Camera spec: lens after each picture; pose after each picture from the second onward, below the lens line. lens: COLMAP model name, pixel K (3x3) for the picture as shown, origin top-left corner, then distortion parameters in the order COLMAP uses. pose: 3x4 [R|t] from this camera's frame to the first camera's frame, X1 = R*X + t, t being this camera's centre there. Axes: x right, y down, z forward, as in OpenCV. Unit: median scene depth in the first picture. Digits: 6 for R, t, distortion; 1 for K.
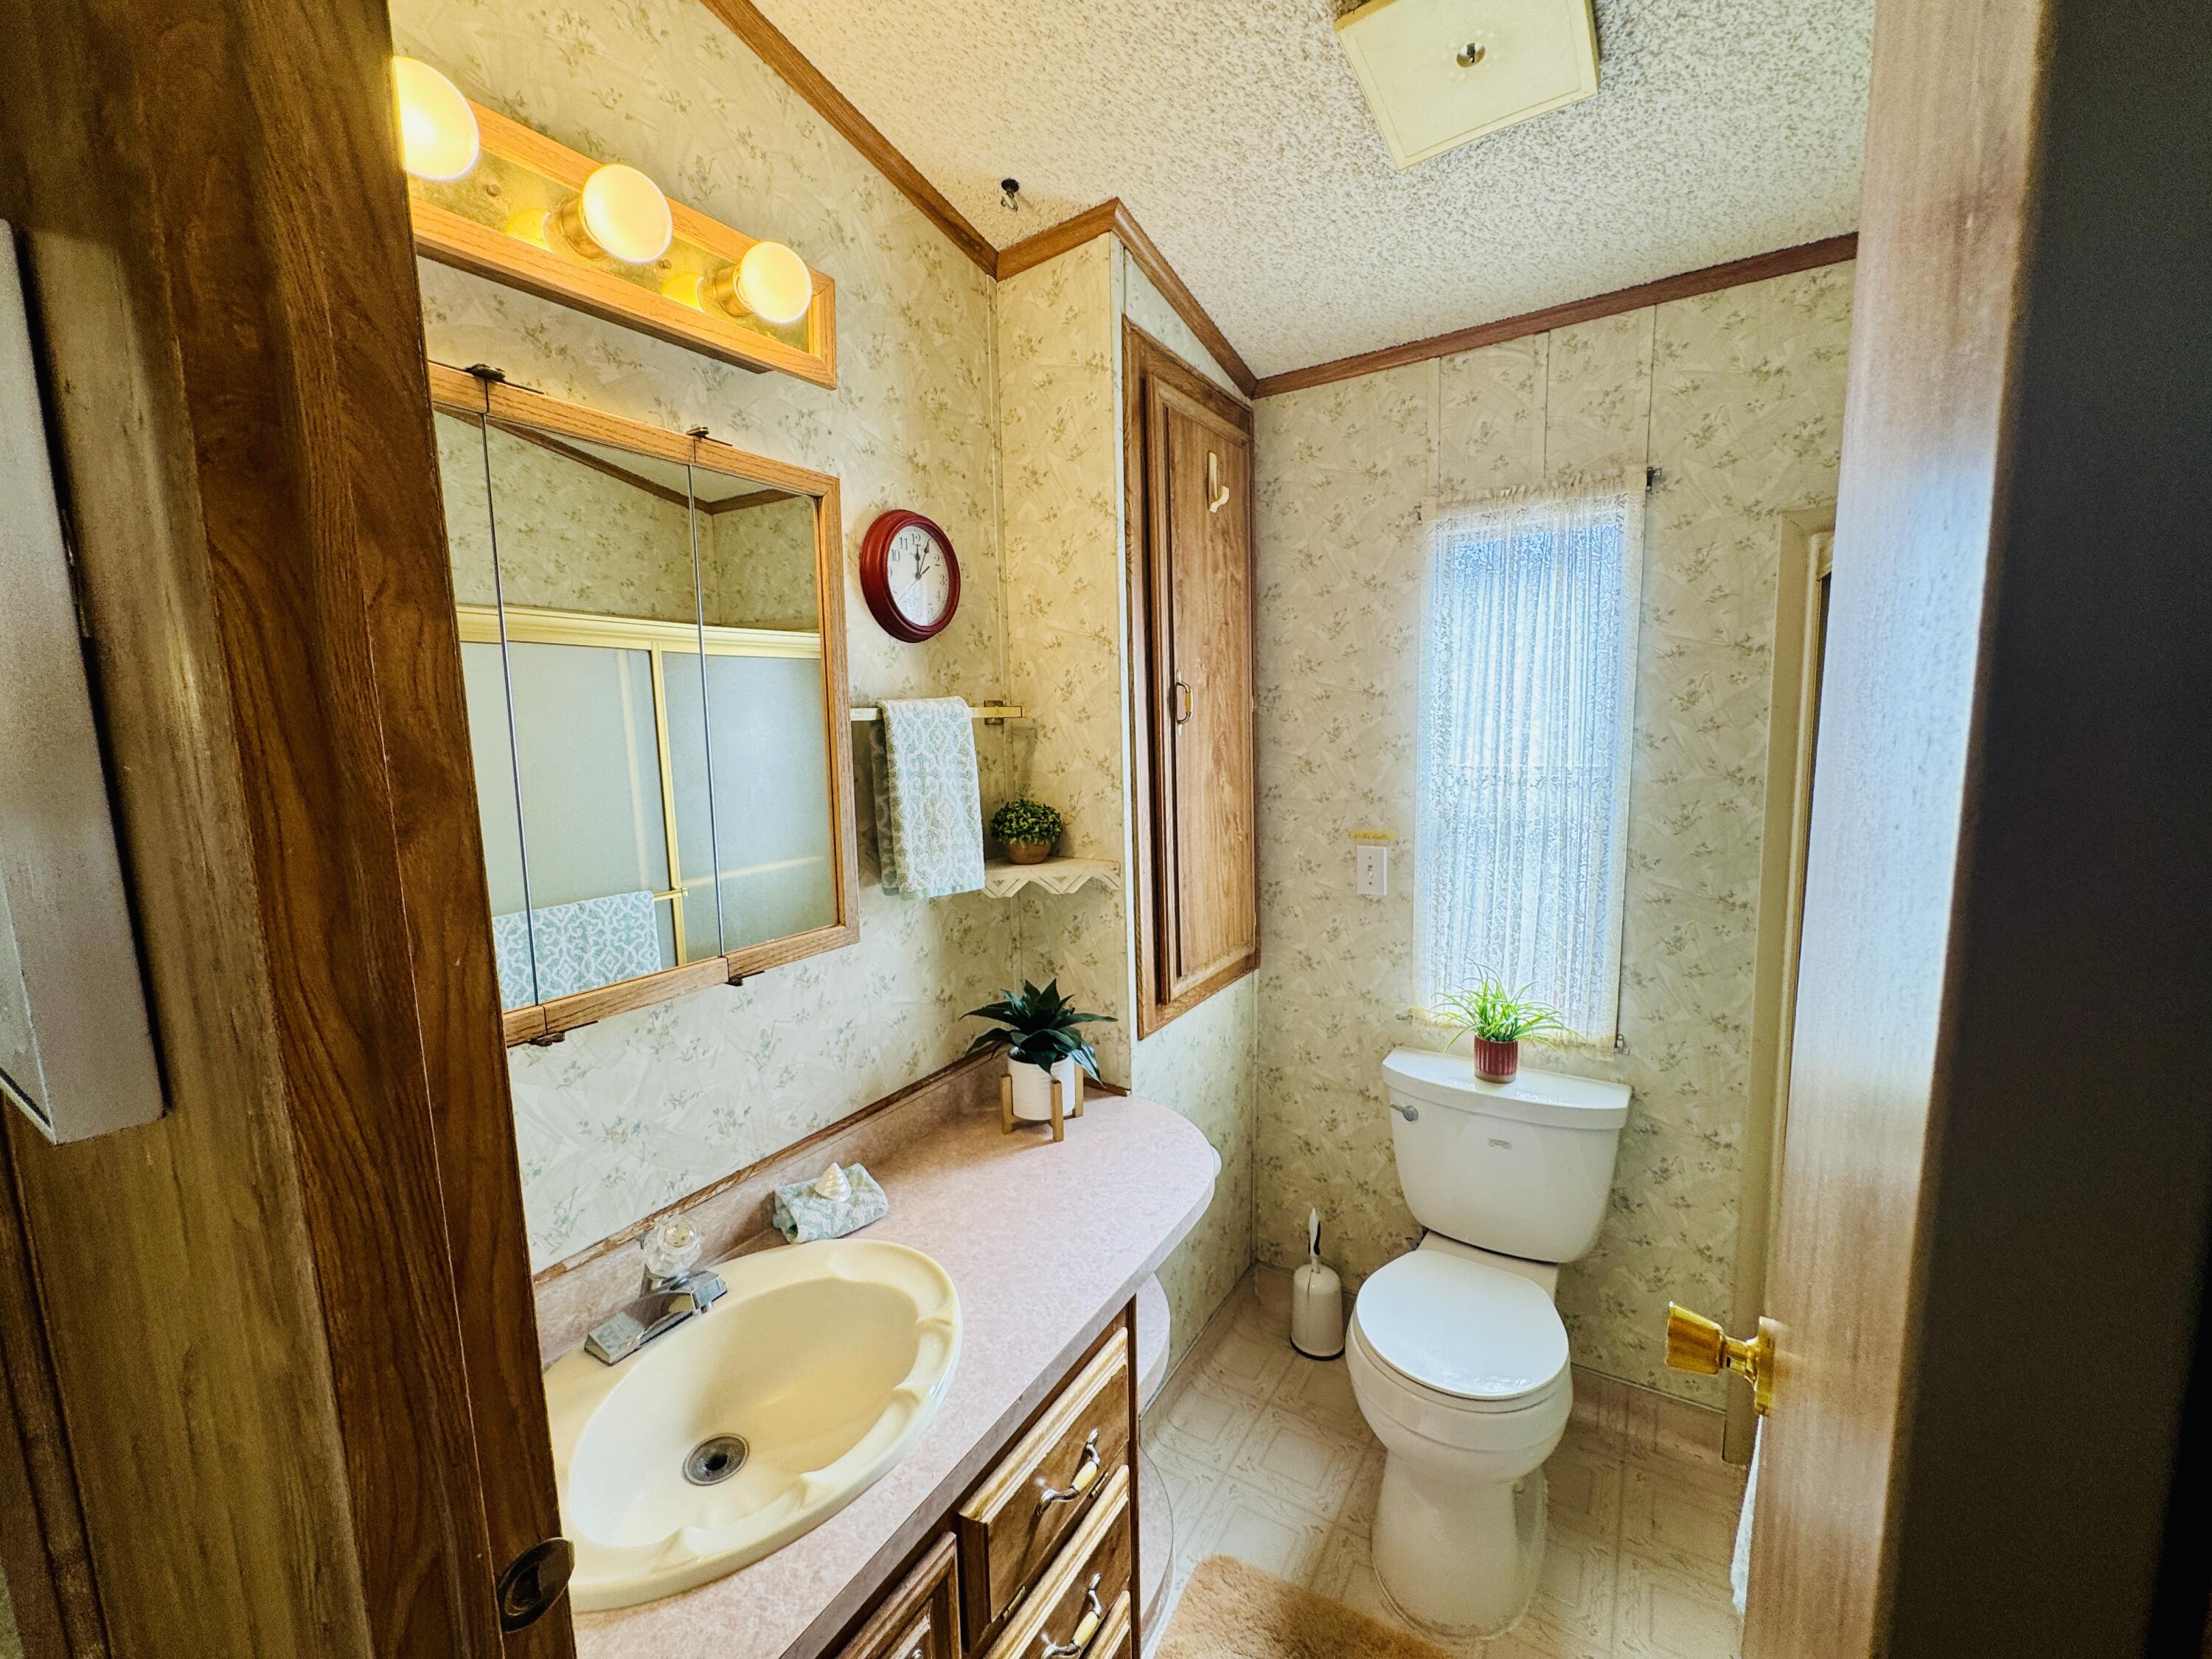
lens RADIAL K [[879.8, 0, 1108.3], [0, 879.8, 833.0], [0, 0, 1]] dist [-0.002668, -0.000195]
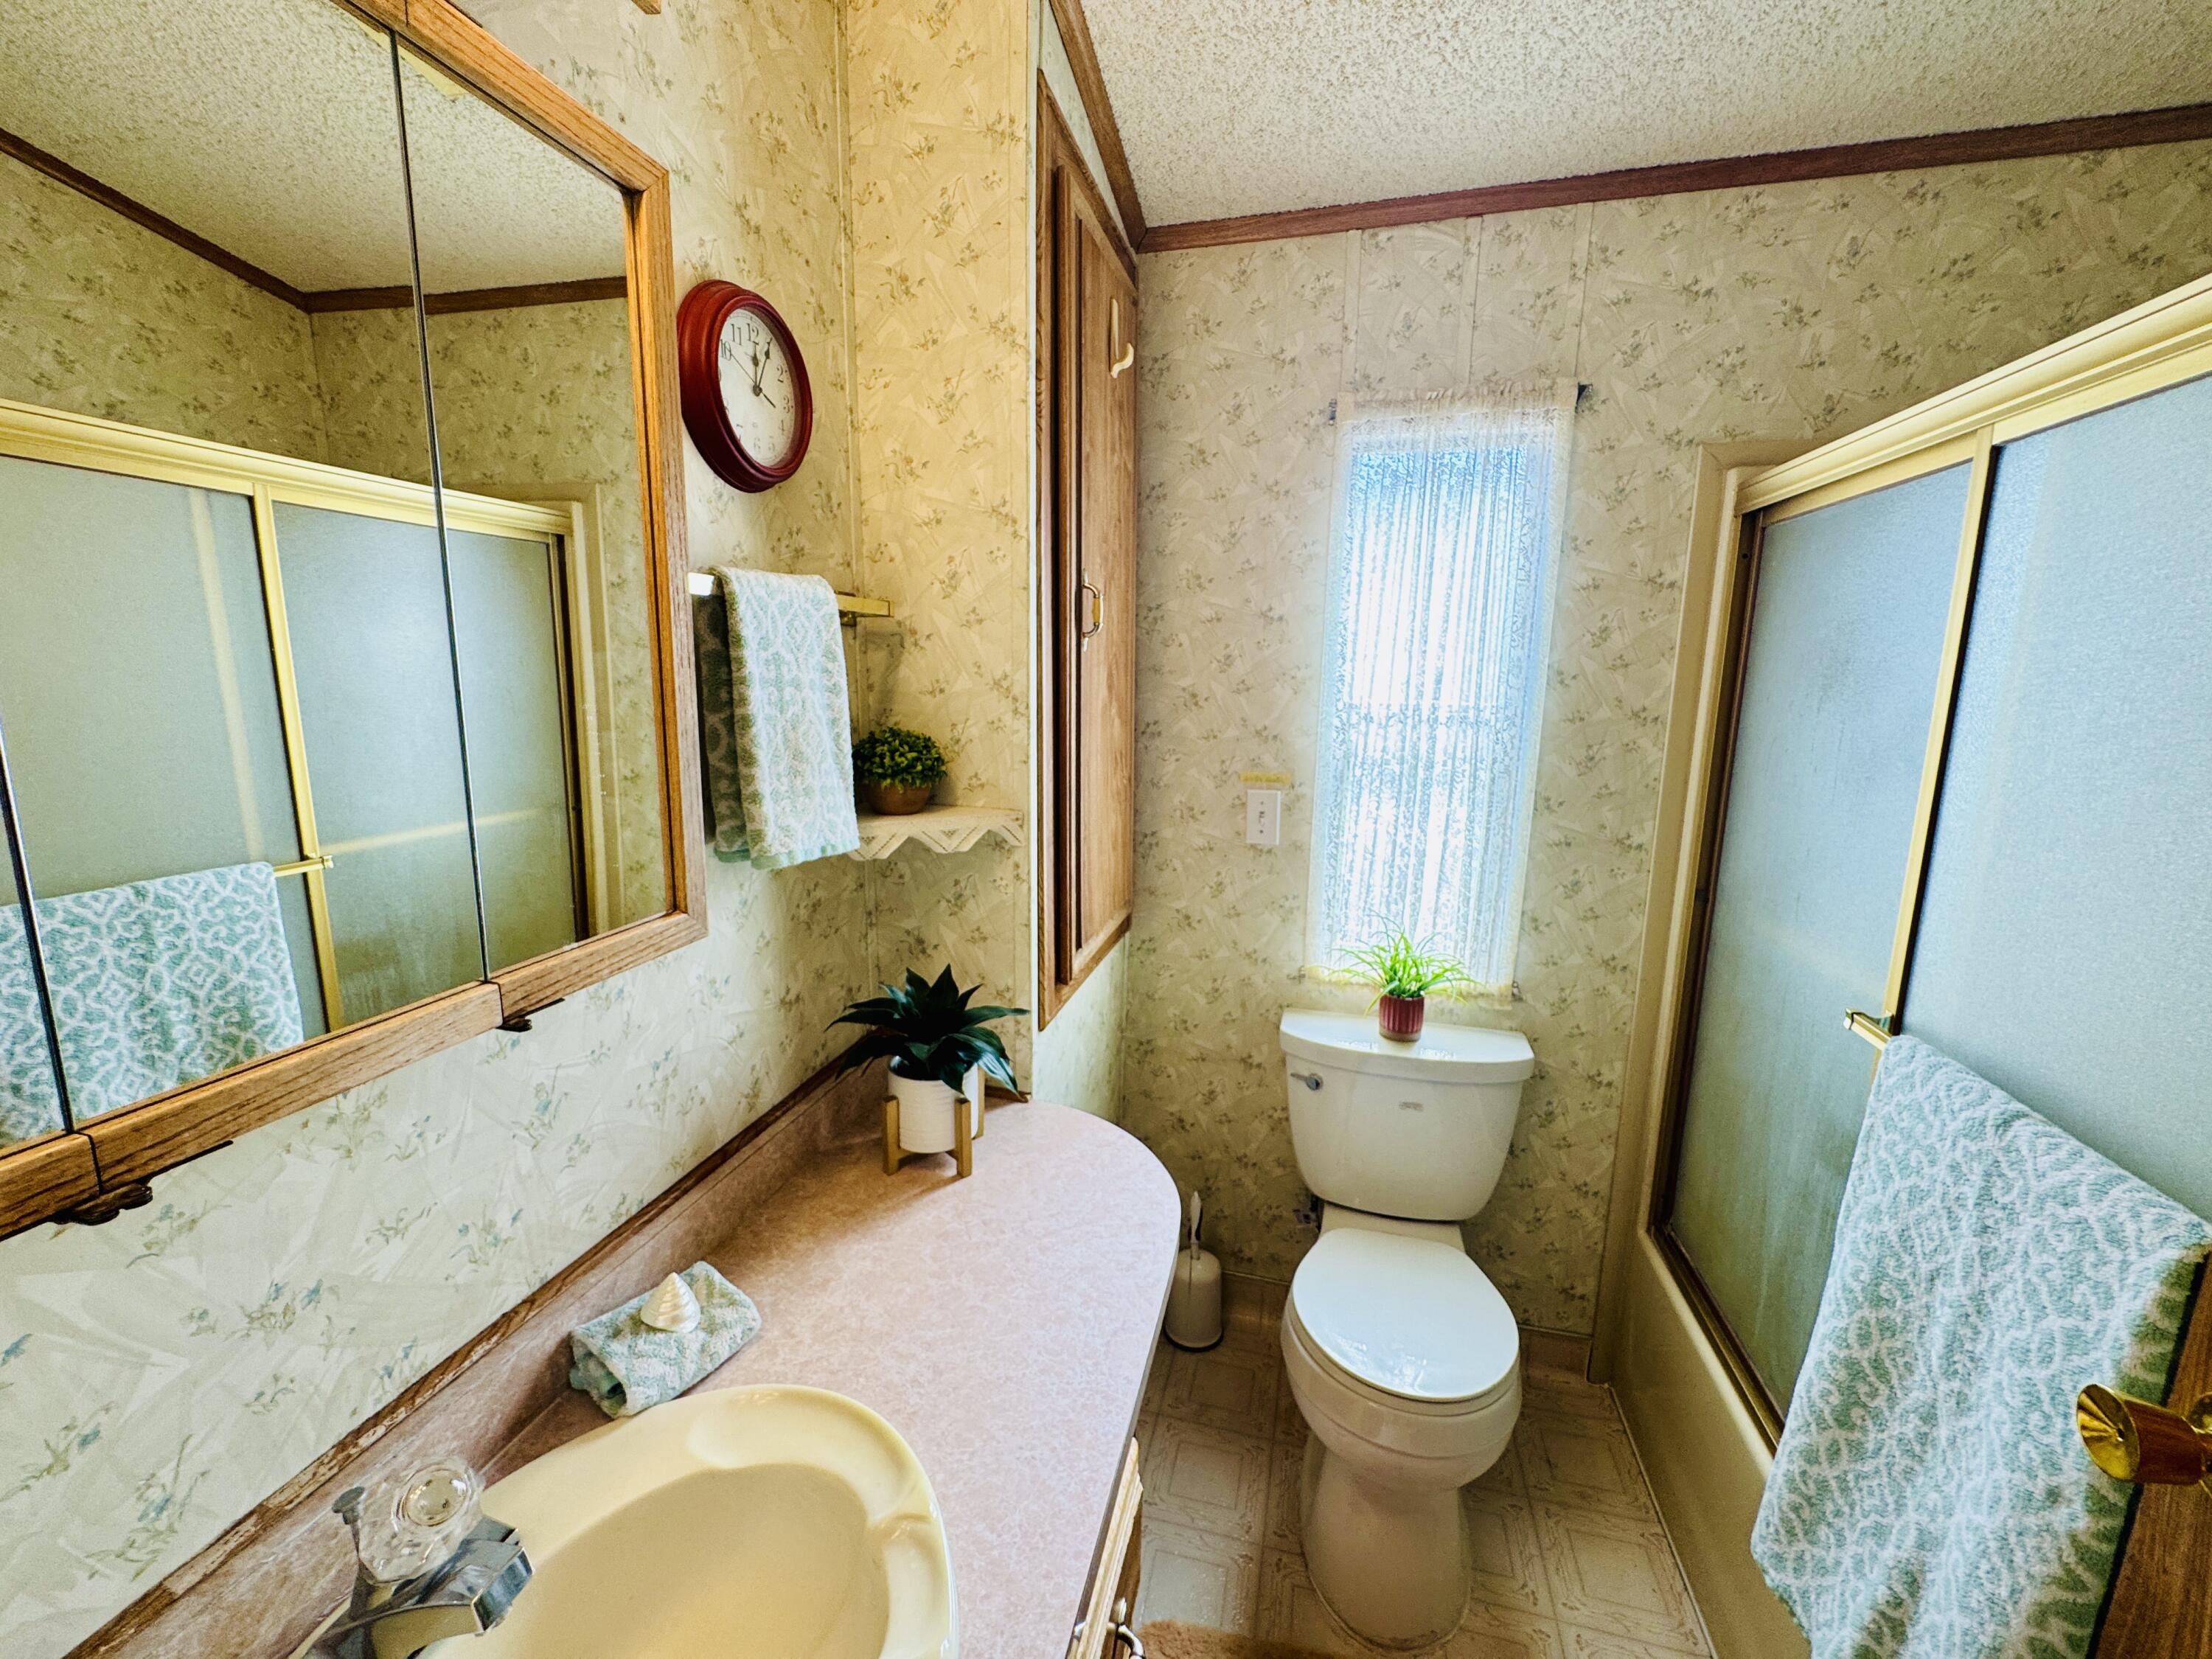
lens RADIAL K [[879.8, 0, 1104.5], [0, 879.8, 830.3], [0, 0, 1]] dist [-0.002668, -0.000195]
pose [[0.953667, -0.017686, 0.300345, -0.153554], [0.001834, 0.998594, 0.052979, 0.009638], [-0.300860, -0.049974, 0.952358, 0.233625]]
